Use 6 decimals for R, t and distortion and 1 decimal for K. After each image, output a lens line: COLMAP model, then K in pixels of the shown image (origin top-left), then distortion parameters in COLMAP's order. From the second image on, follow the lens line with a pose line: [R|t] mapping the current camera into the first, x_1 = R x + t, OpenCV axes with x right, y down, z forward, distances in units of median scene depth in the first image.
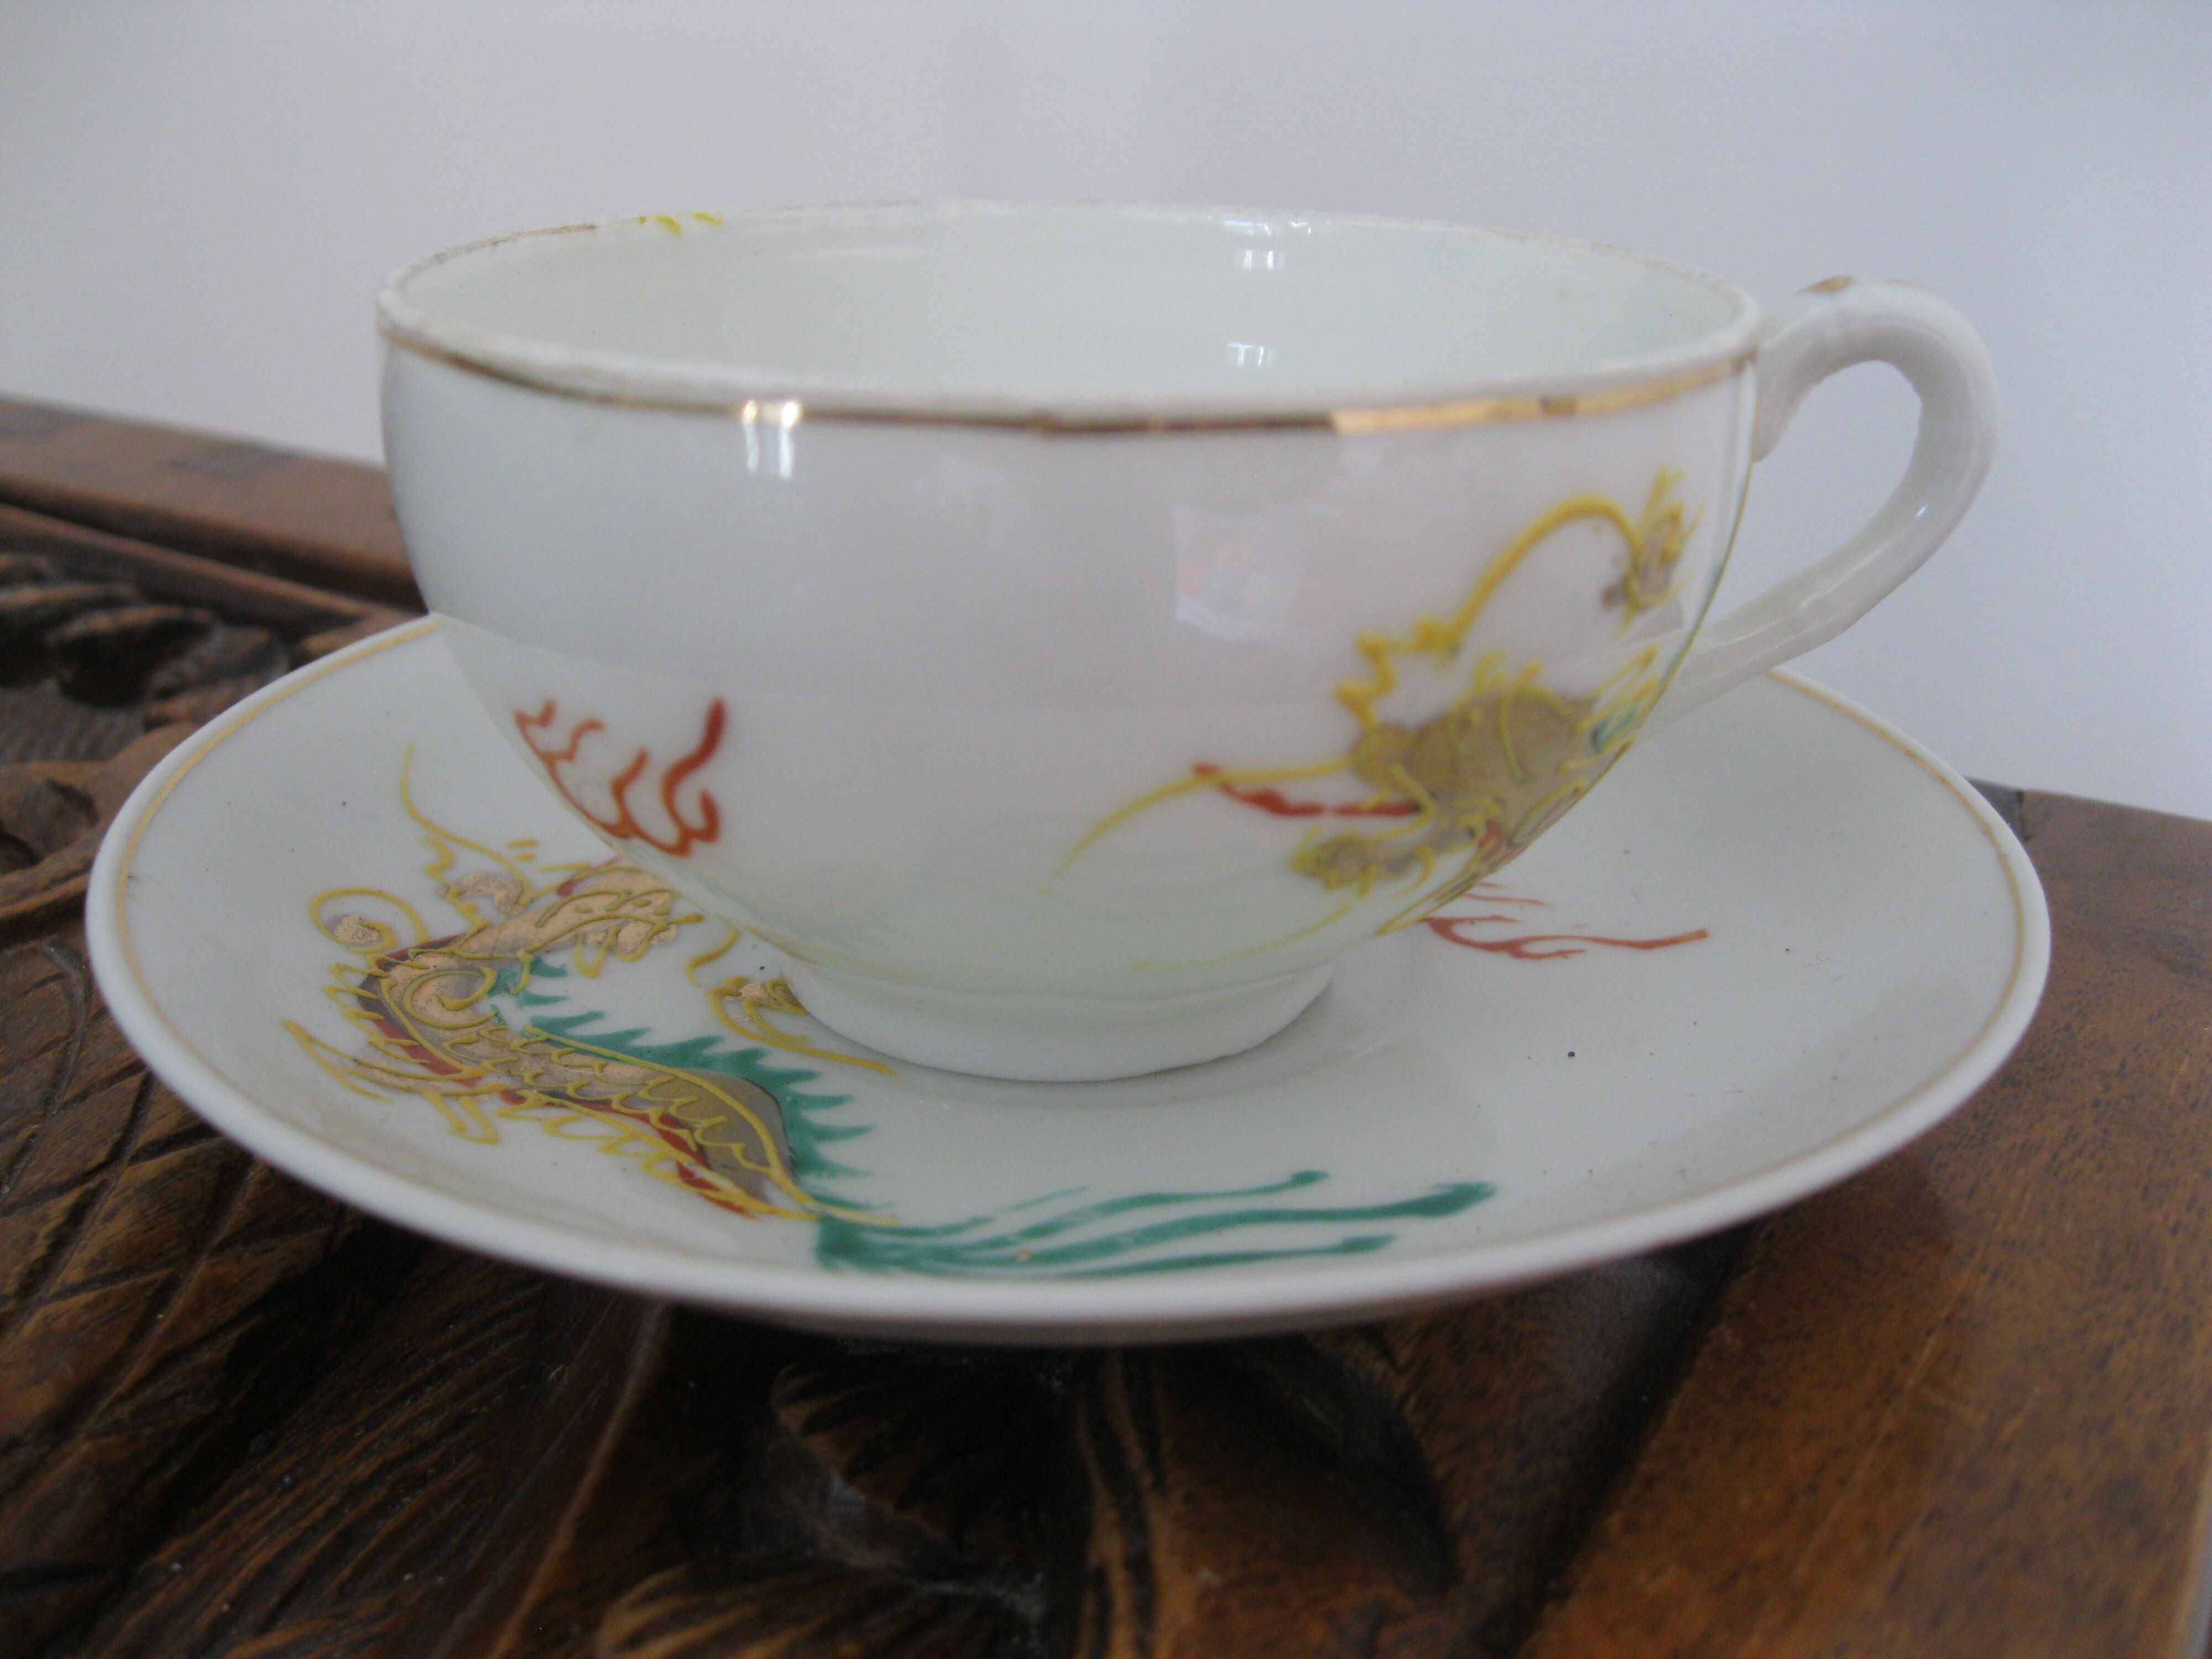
lens RADIAL K [[2258.5, 0, 1050.3], [0, 2258.5, 842.3], [0, 0, 1]] dist [-0.111431, 0.000000]
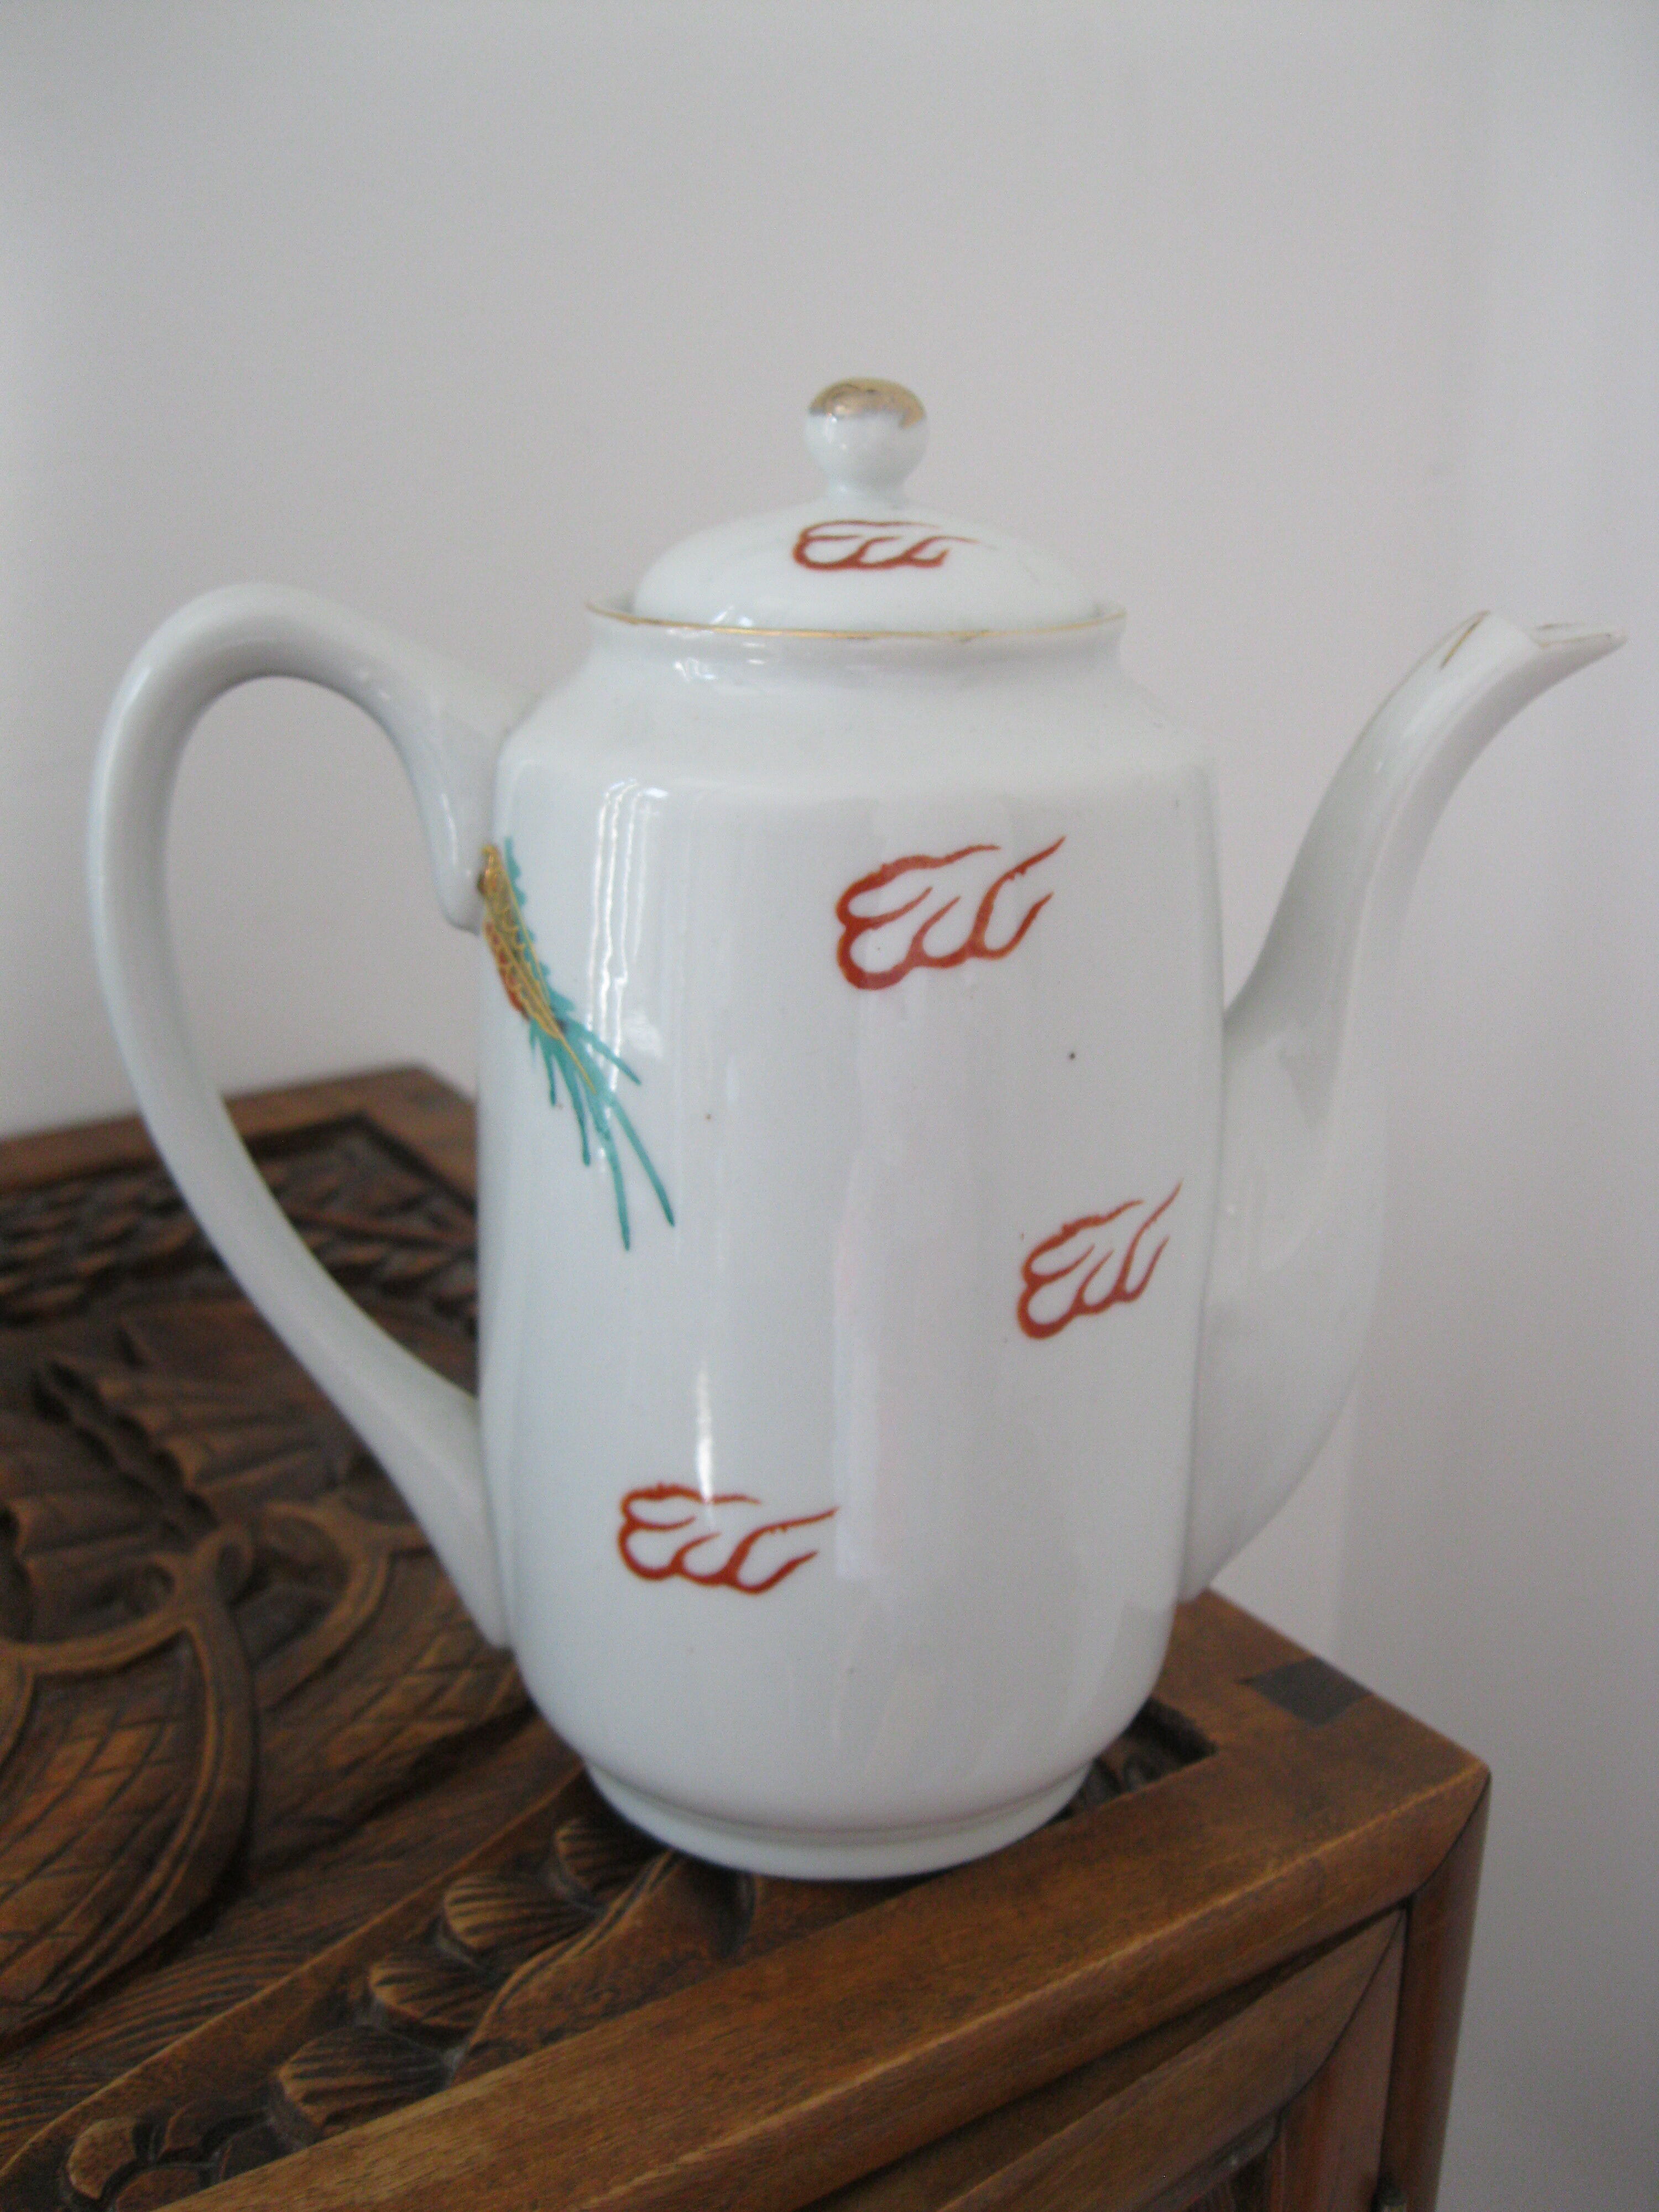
lens RADIAL K [[2258.5, 0, 837.5], [0, 2258.5, 1118.2], [0, 0, 1]] dist [-0.111431, 0.000000]
pose [[0.900462, 0.134931, -0.413476, 1.066627], [-0.169018, 0.984501, -0.046809, -0.476938], [0.400752, 0.112035, 0.909311, -1.286622]]
